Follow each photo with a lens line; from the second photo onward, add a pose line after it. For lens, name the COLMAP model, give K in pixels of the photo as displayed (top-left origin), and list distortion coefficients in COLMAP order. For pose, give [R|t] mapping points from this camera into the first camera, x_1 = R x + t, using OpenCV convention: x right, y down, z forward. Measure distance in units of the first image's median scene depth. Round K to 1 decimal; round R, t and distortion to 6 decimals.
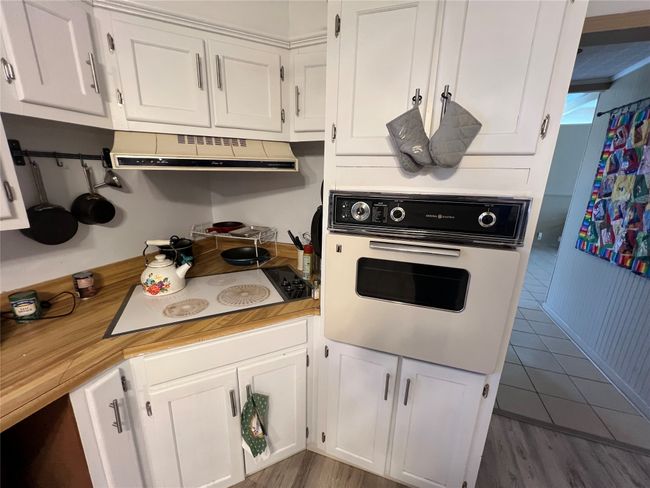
lens RADIAL K [[259.9, 0, 326.6], [0, 259.9, 243.8], [0, 0, 1]] dist [-0.000609, 0.000156]
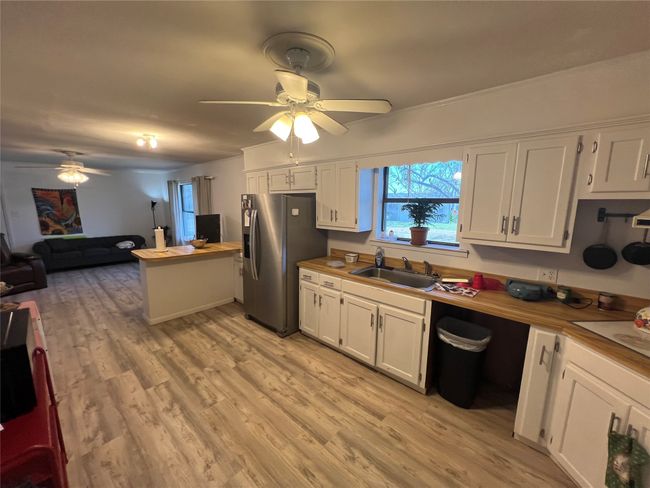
lens RADIAL K [[259.9, 0, 325.4], [0, 259.9, 244.8], [0, 0, 1]] dist [-0.000609, 0.000156]
pose [[-0.388768, 0.122873, -0.913106, 1.184401], [-0.246883, 0.940930, 0.231731, -0.107906], [0.887642, 0.315519, -0.335468, -0.004091]]
